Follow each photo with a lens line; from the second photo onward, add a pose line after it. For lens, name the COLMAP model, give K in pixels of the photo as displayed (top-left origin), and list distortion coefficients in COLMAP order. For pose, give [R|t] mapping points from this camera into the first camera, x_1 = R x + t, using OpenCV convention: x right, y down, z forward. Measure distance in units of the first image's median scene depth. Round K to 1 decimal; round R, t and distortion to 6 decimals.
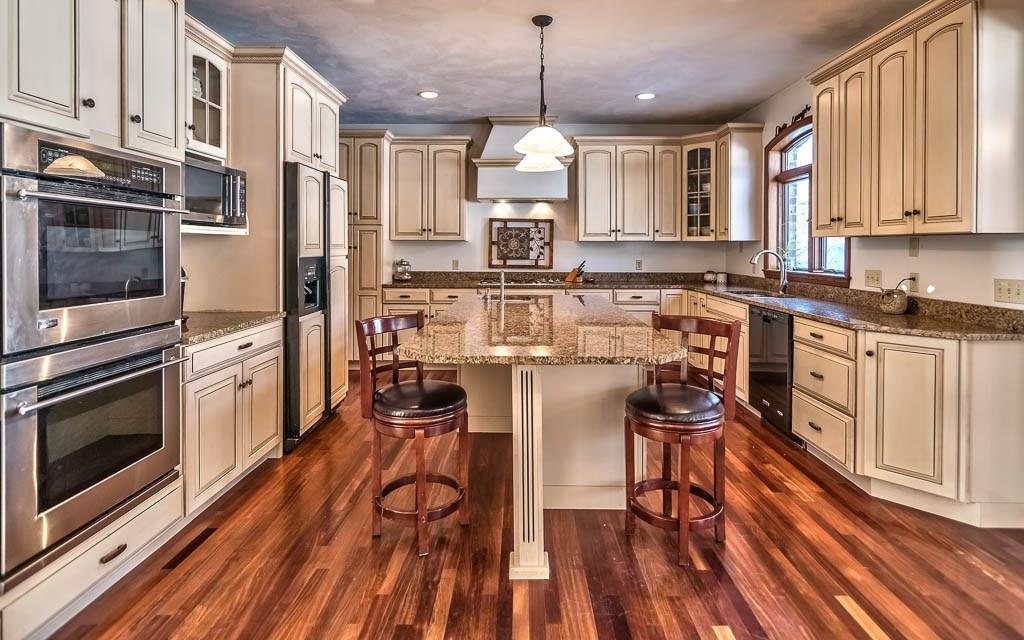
lens RADIAL K [[518.4, 0, 515.8], [0, 518.4, 249.6], [0, 0, 1]] dist [-0.007162, 0.000796]
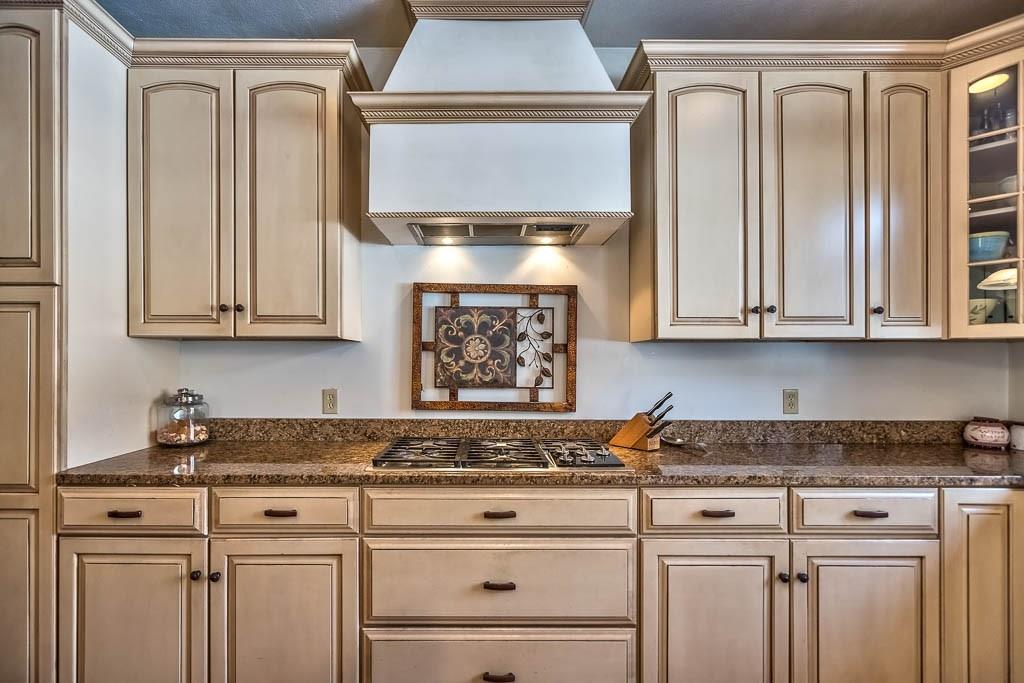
lens RADIAL K [[474.1, 0, 486.3], [0, 474.1, 361.7], [0, 0, 1]] dist [0.001137, 0.000087]
pose [[0.999950, -0.001737, 0.009886, 0.000367], [0.001801, 0.999978, -0.006428, 0.001313], [-0.009875, 0.006446, 0.999930, 0.676388]]
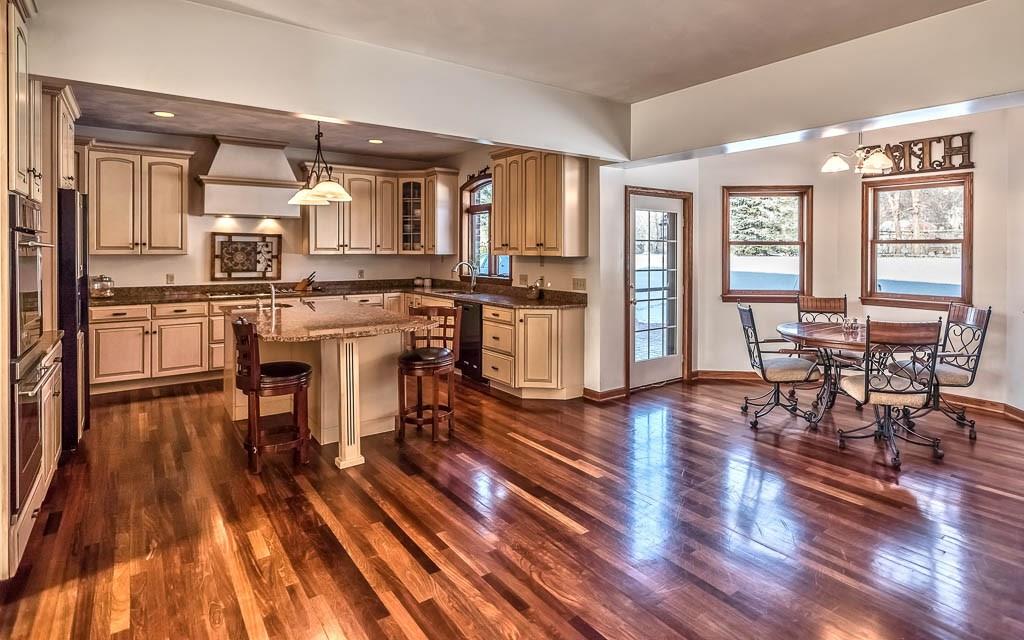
lens RADIAL K [[547.9, 0, 569.3], [0, 547.9, 251.1], [0, 0, 1]] dist [-0.004577, -0.000385]
pose [[0.778918, -0.002174, 0.627122, -0.187761], [0.003389, 0.999994, -0.000743, -0.021394], [-0.627117, 0.002705, 0.778921, -0.291290]]
